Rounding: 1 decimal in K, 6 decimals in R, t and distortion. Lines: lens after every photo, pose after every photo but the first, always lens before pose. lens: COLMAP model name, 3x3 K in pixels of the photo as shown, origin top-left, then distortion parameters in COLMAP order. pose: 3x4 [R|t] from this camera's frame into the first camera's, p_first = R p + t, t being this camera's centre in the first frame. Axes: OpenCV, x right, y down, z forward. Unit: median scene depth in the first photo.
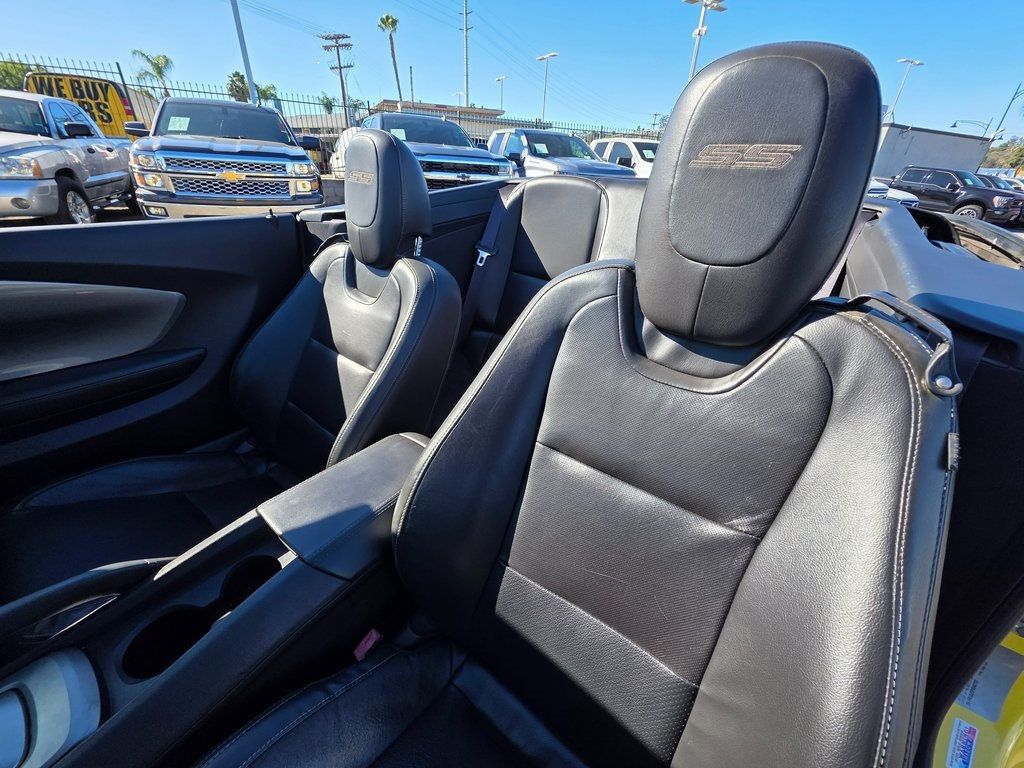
lens RADIAL K [[408.7, 0, 513.5], [0, 408.7, 386.0], [0, 0, 1]] dist [0.001784, -0.000438]
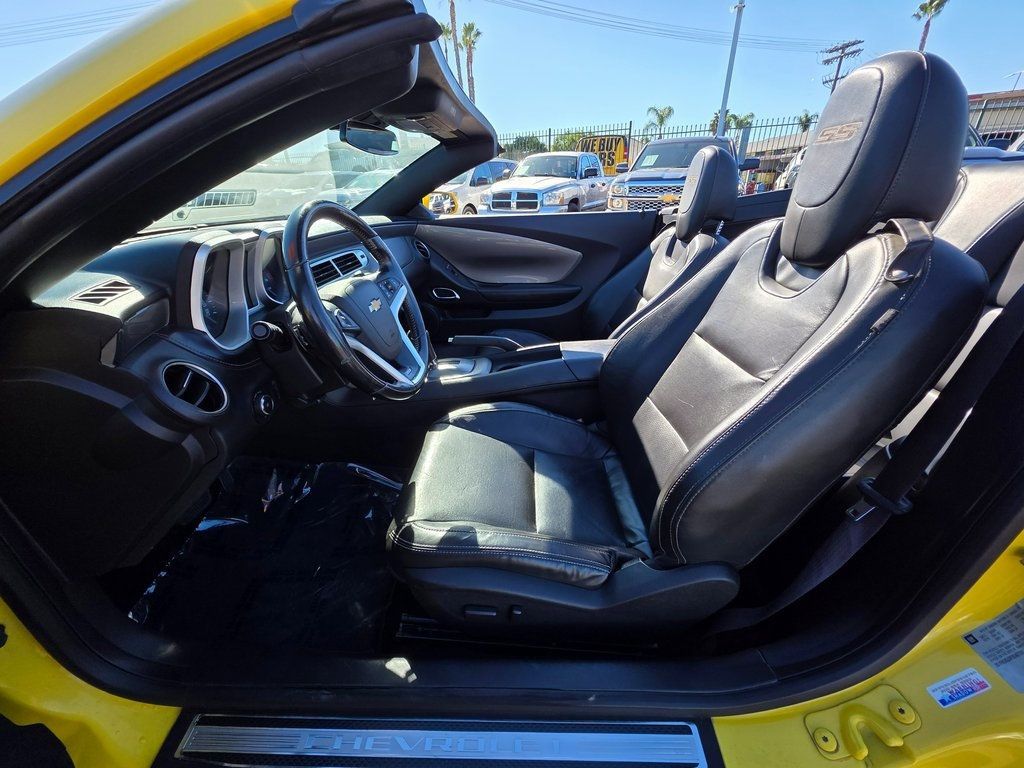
lens RADIAL K [[408.7, 0, 522.3], [0, 408.7, 390.2], [0, 0, 1]] dist [0.001784, -0.000438]
pose [[0.621710, 0.293497, -0.726179, 0.088875], [-0.321269, 0.941114, 0.105316, 0.040930], [0.714327, 0.167823, 0.679391, -0.052015]]
